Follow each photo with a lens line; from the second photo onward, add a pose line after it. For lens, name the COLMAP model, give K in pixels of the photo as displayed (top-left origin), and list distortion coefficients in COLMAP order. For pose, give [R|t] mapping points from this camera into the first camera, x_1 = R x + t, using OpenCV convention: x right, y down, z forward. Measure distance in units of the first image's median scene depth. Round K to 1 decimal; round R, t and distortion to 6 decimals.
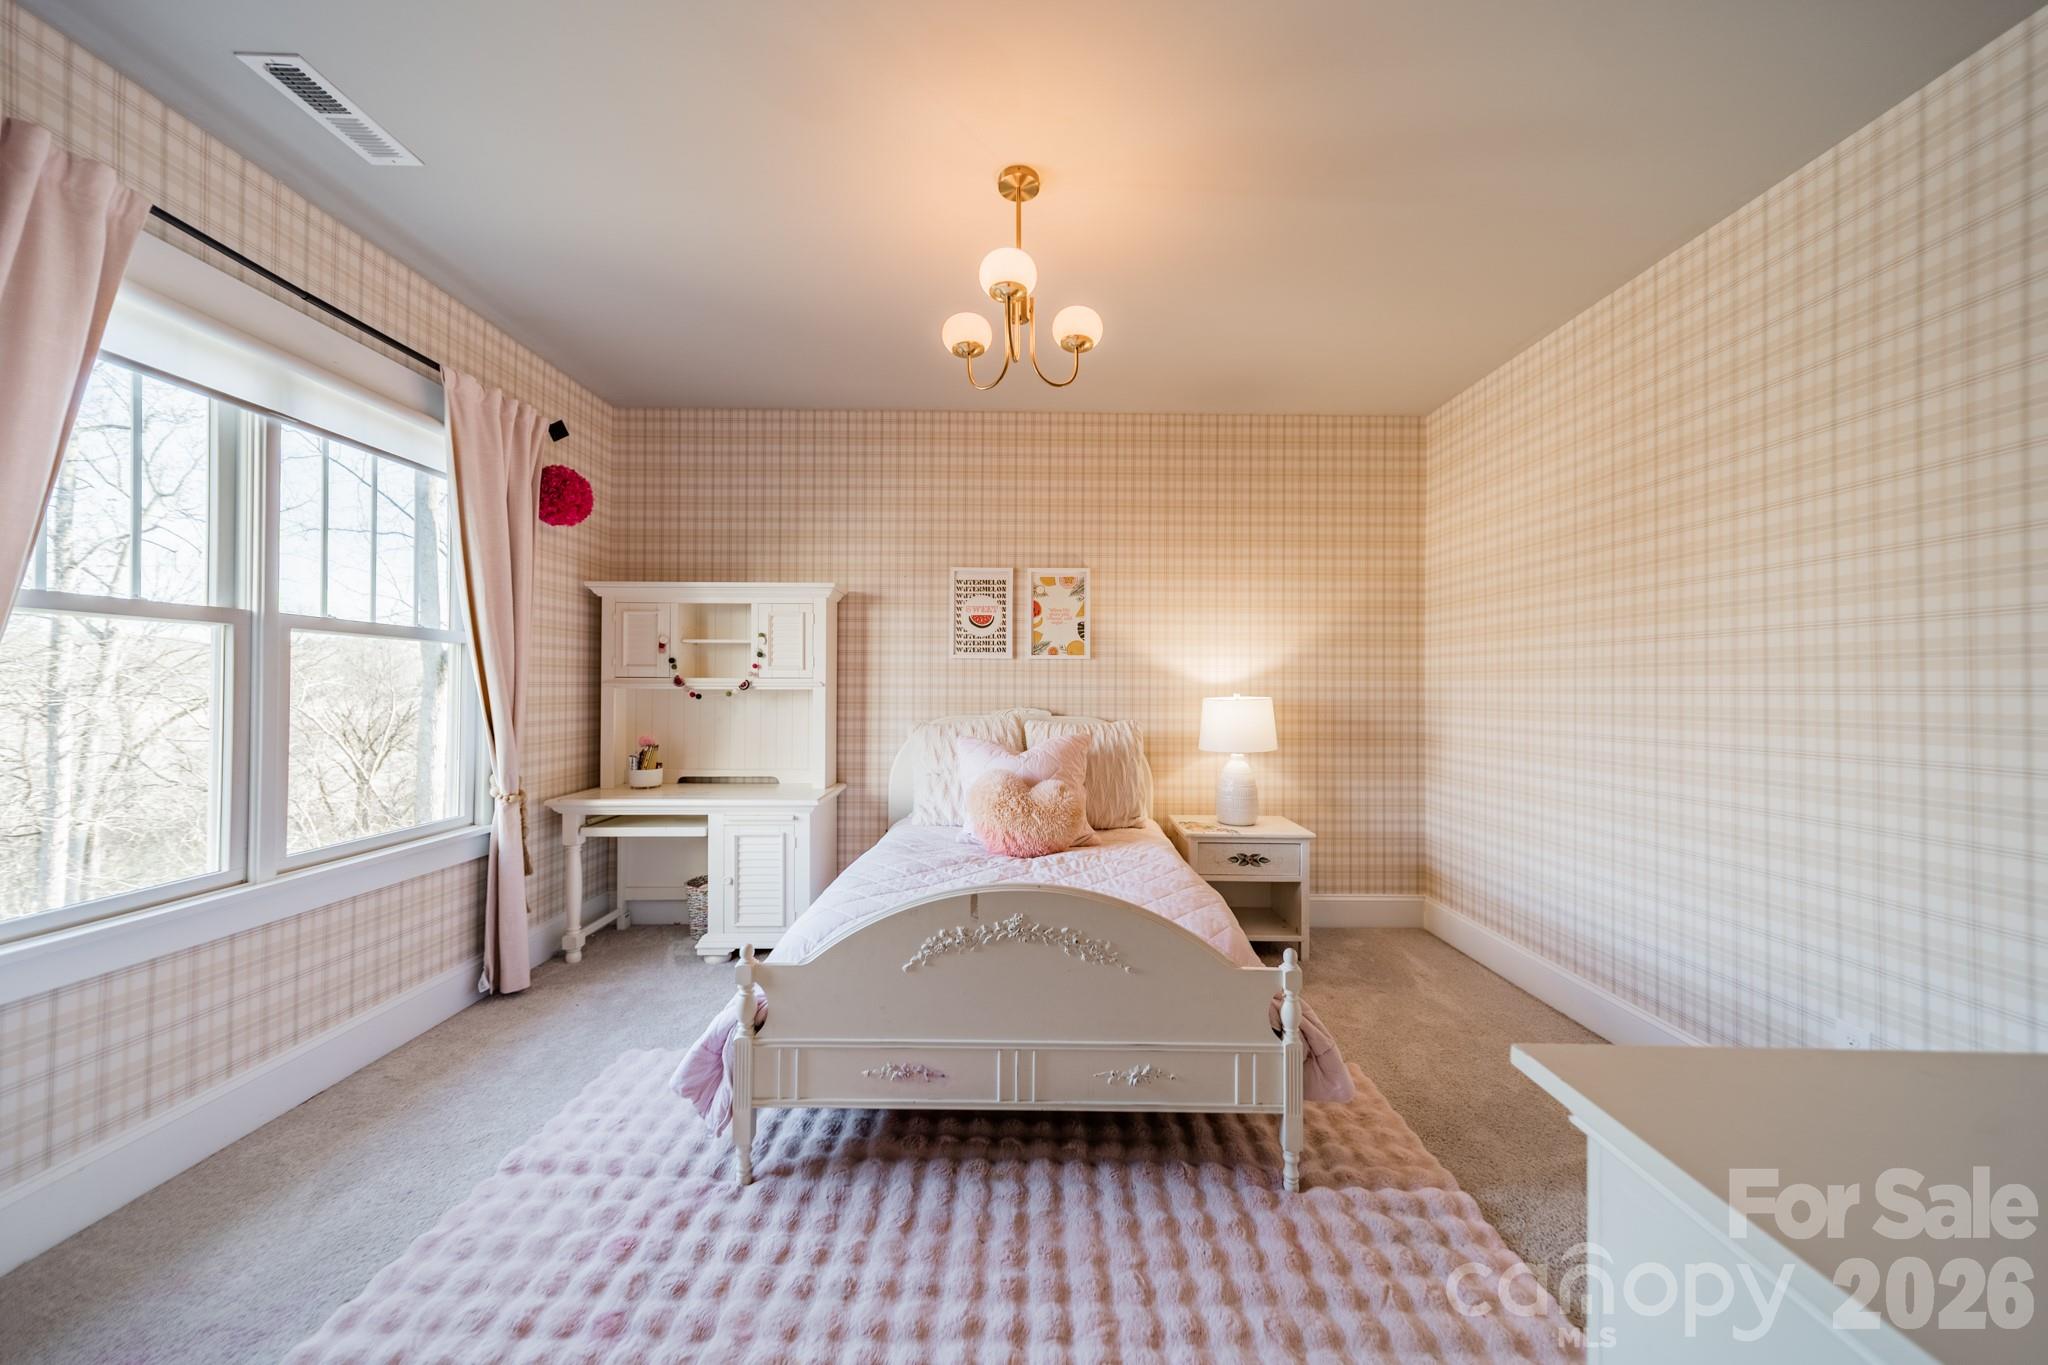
lens RADIAL K [[723.7, 0, 1021.6], [0, 723.7, 681.7], [0, 0, 1]] dist [0.007280, 0.000092]
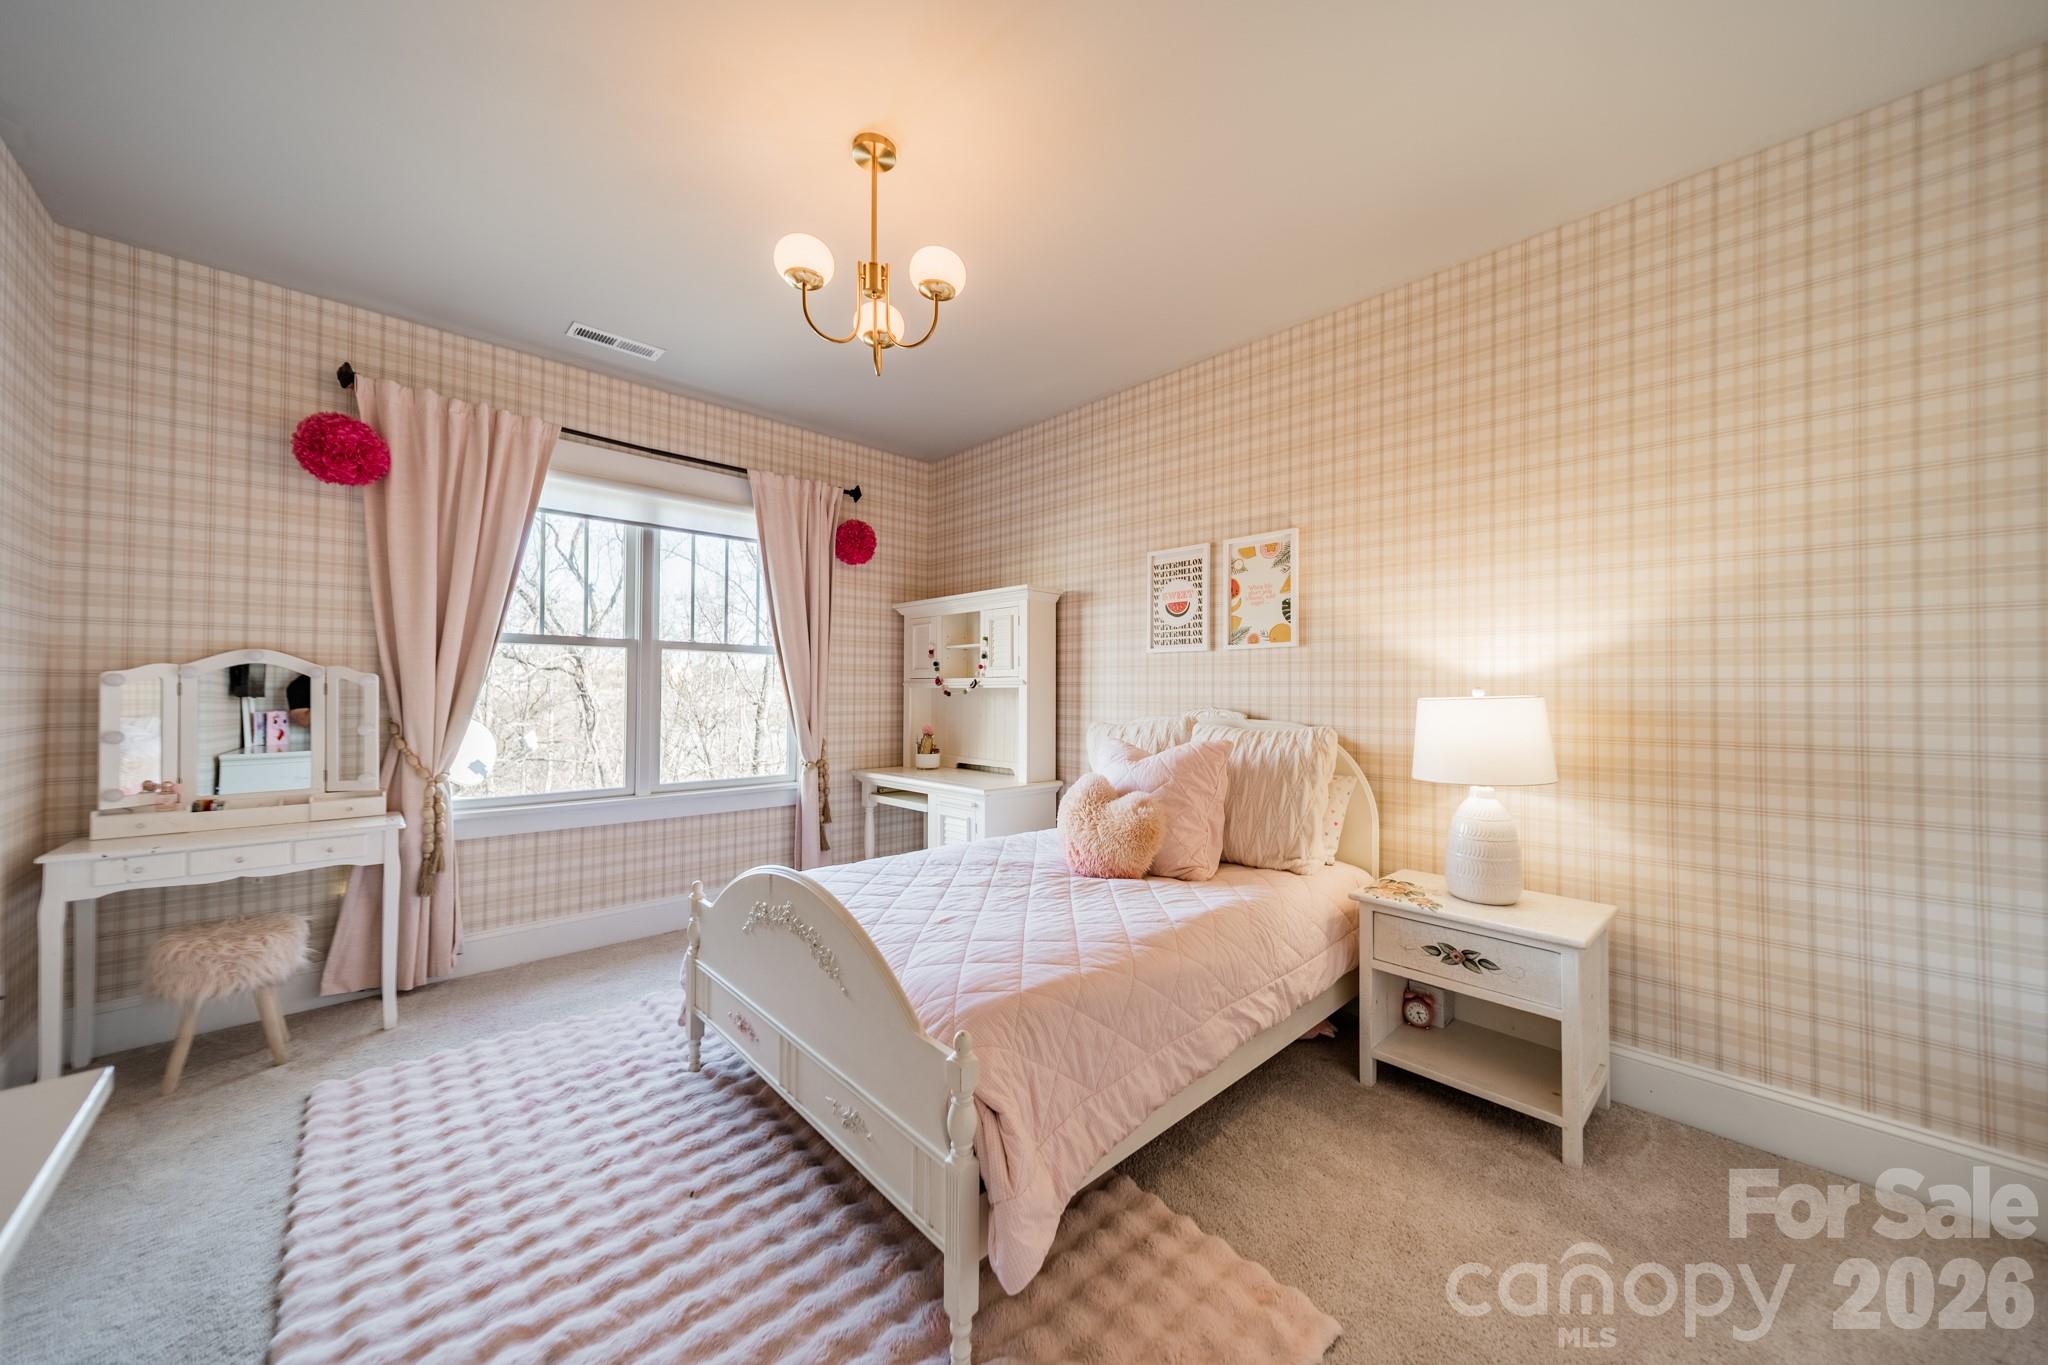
lens RADIAL K [[723.7, 0, 1024.9], [0, 723.7, 684.3], [0, 0, 1]] dist [0.007280, 0.000092]
pose [[0.684854, -0.009382, -0.728620, 0.460119], [0.001173, 0.999930, -0.011774, 0.017407], [0.728679, 0.007209, 0.684817, 0.271259]]
